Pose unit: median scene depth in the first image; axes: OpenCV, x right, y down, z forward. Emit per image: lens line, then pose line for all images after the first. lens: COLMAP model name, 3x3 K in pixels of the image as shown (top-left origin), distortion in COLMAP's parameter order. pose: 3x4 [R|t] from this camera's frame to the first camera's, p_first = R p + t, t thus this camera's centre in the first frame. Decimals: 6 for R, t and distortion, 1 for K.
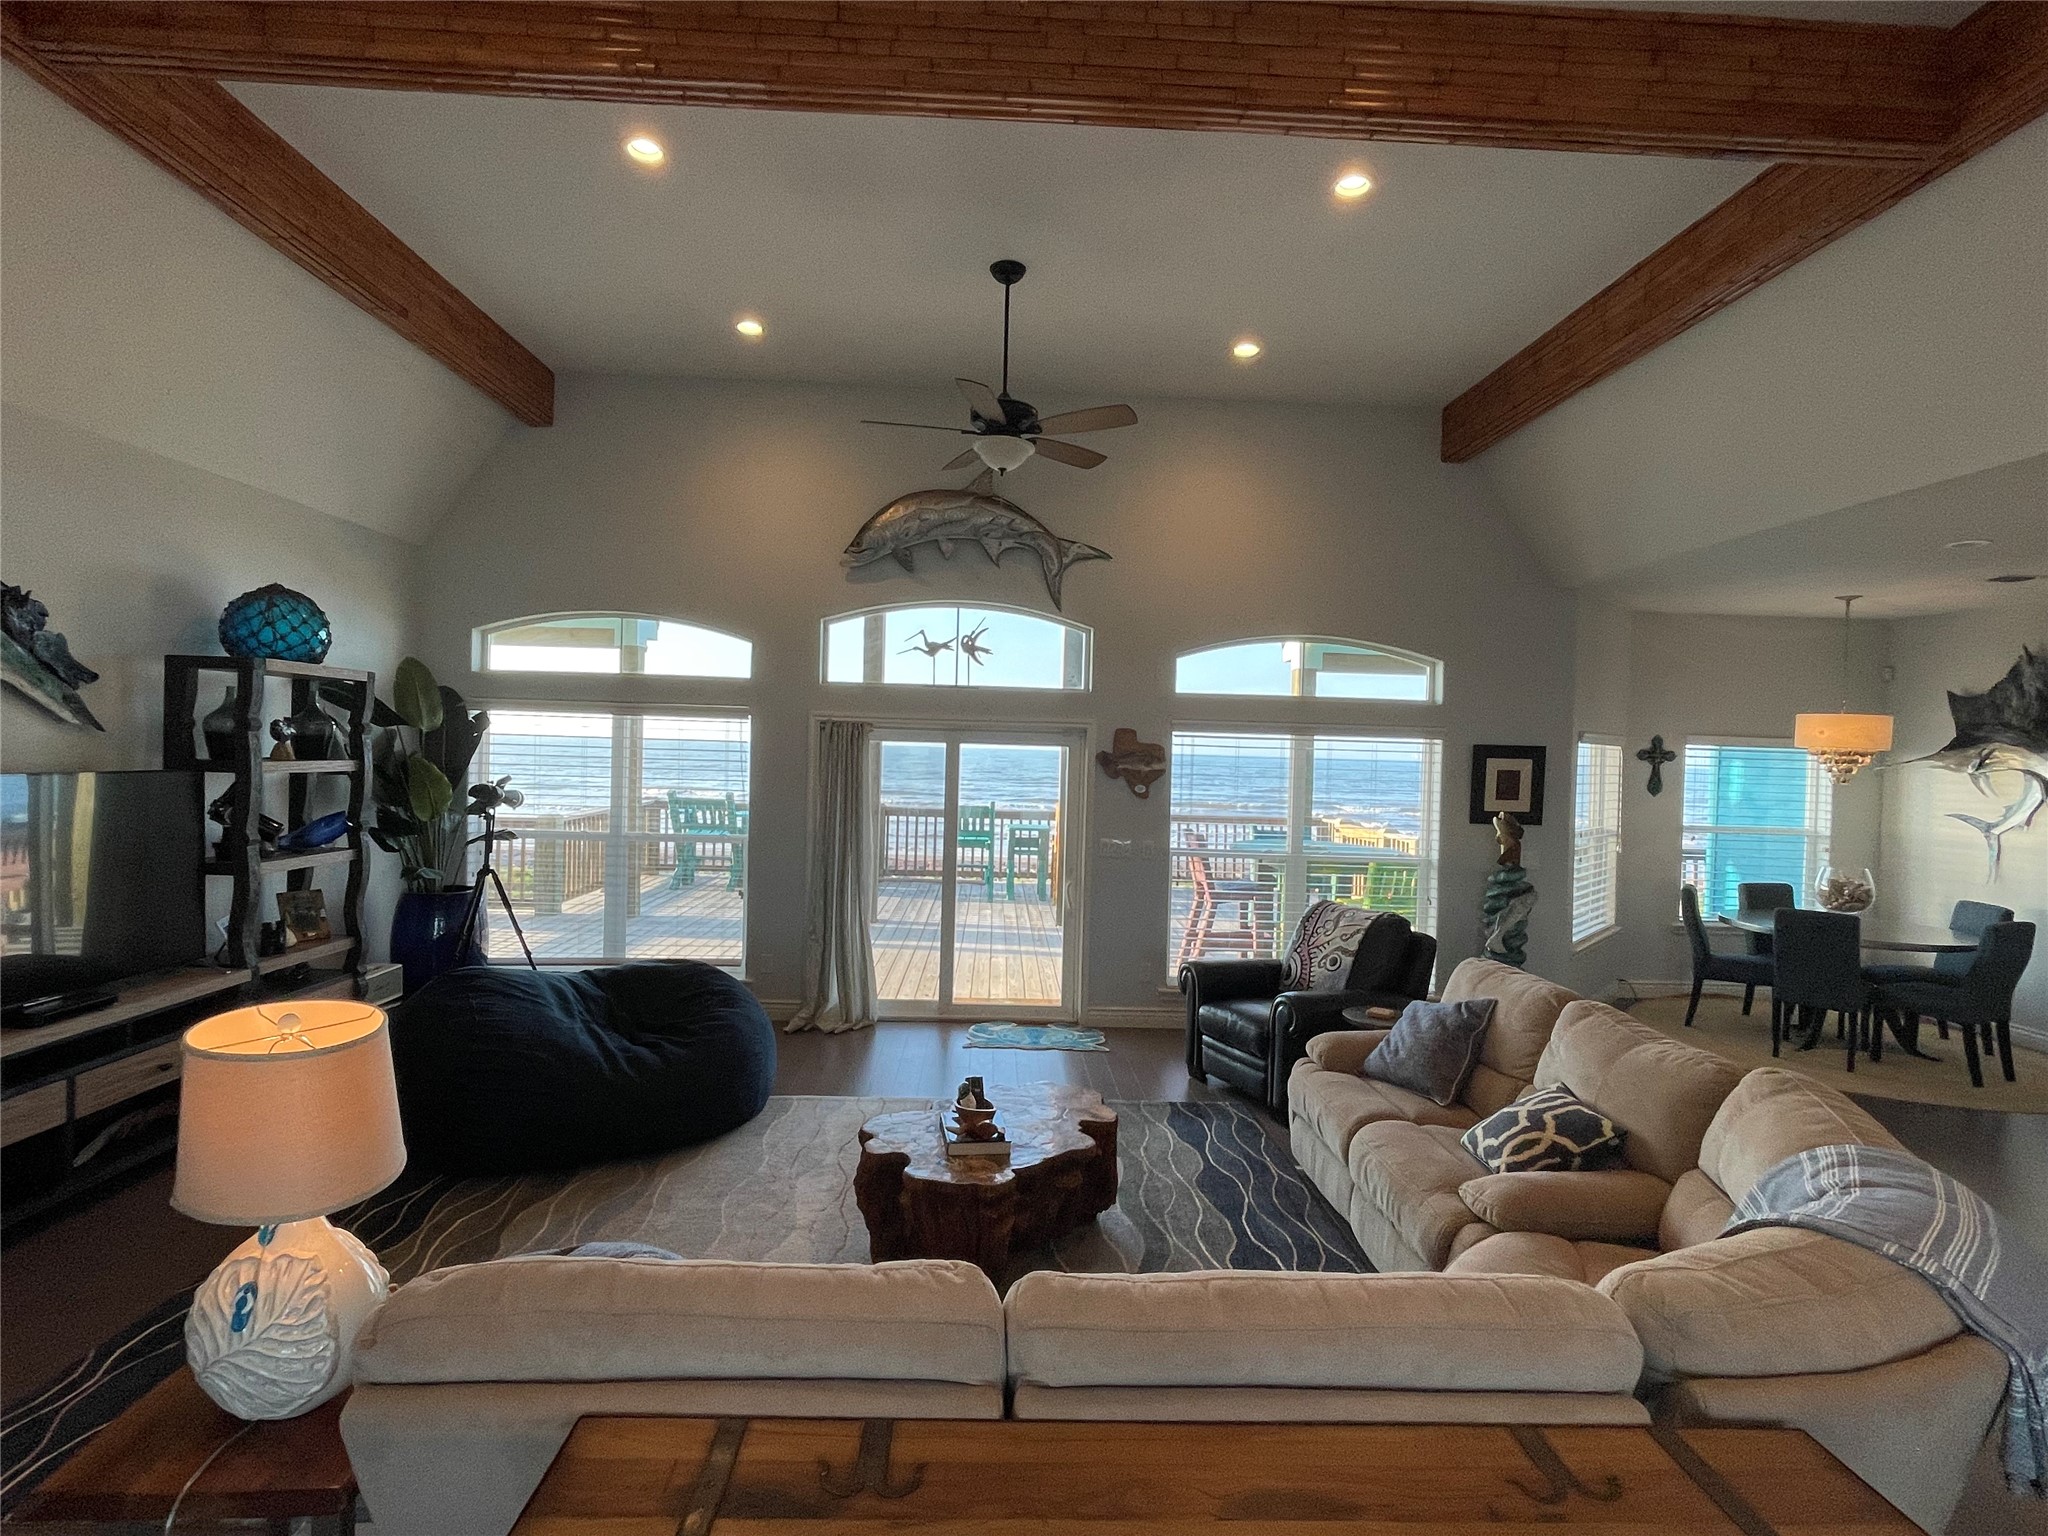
lens RADIAL K [[964.2, 0, 1024.0], [0, 964.2, 768.0], [0, 0, 1]] dist [0.002869, 0.000379]
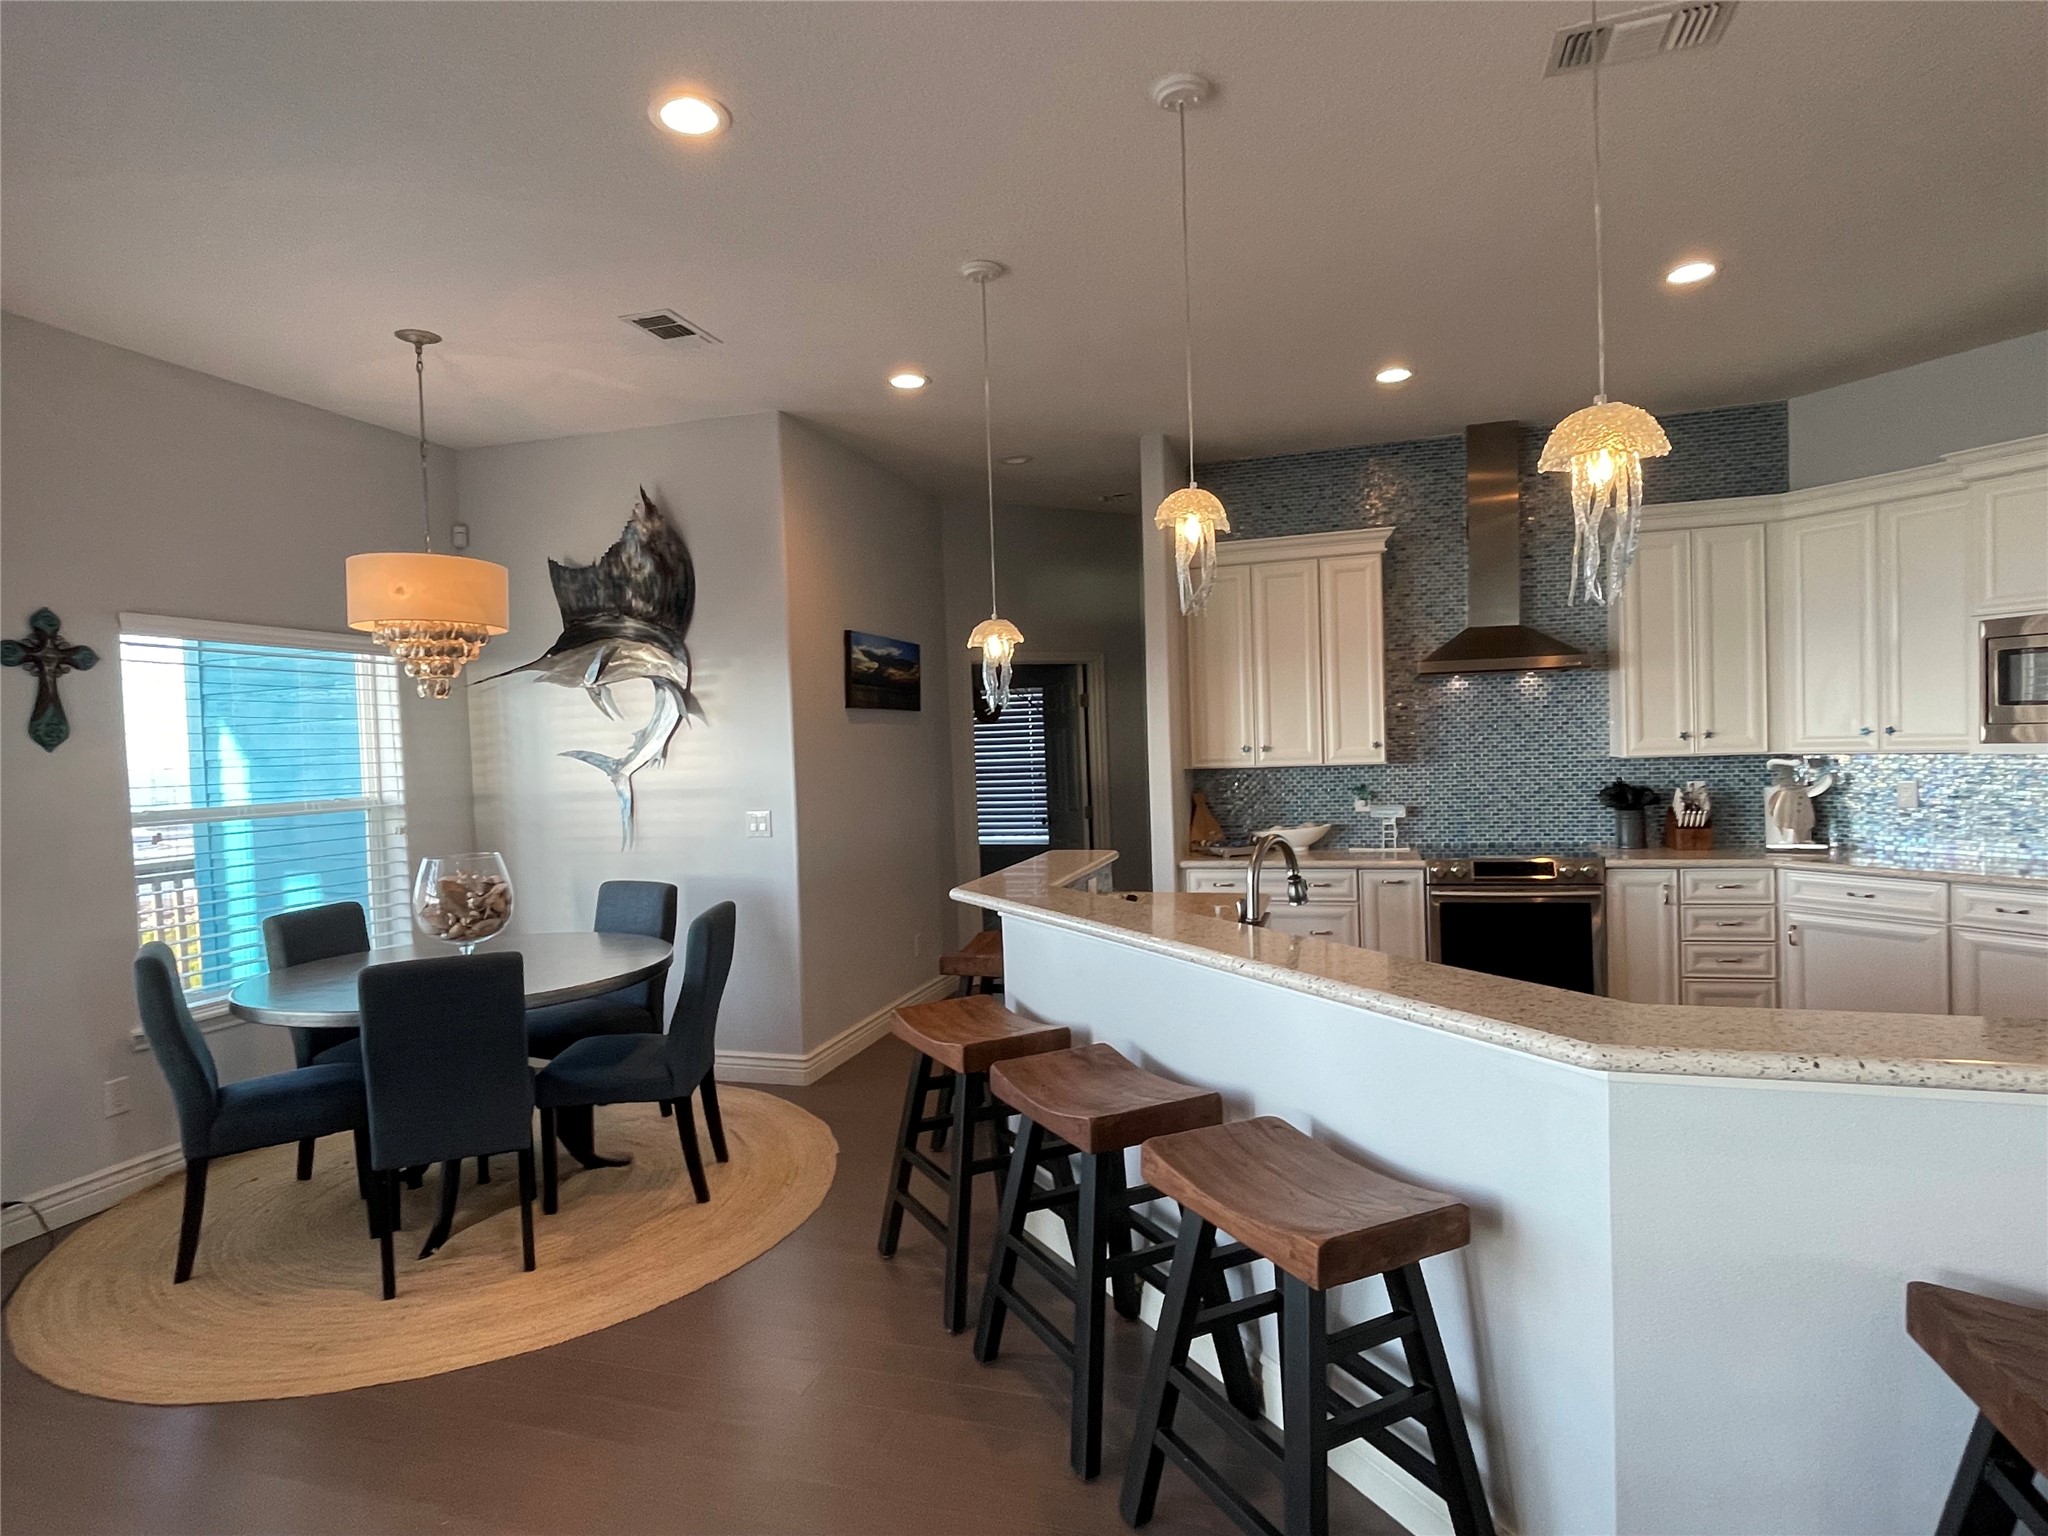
lens RADIAL K [[1110.5, 0, 1024.0], [0, 1110.5, 768.0], [0, 0, 1]] dist [0.006769, 0.000538]
pose [[0.304795, -0.058521, 0.950618, 0.346392], [0.057100, 0.997438, 0.043096, 0.044258], [-0.950705, 0.041145, 0.307356, 0.483756]]
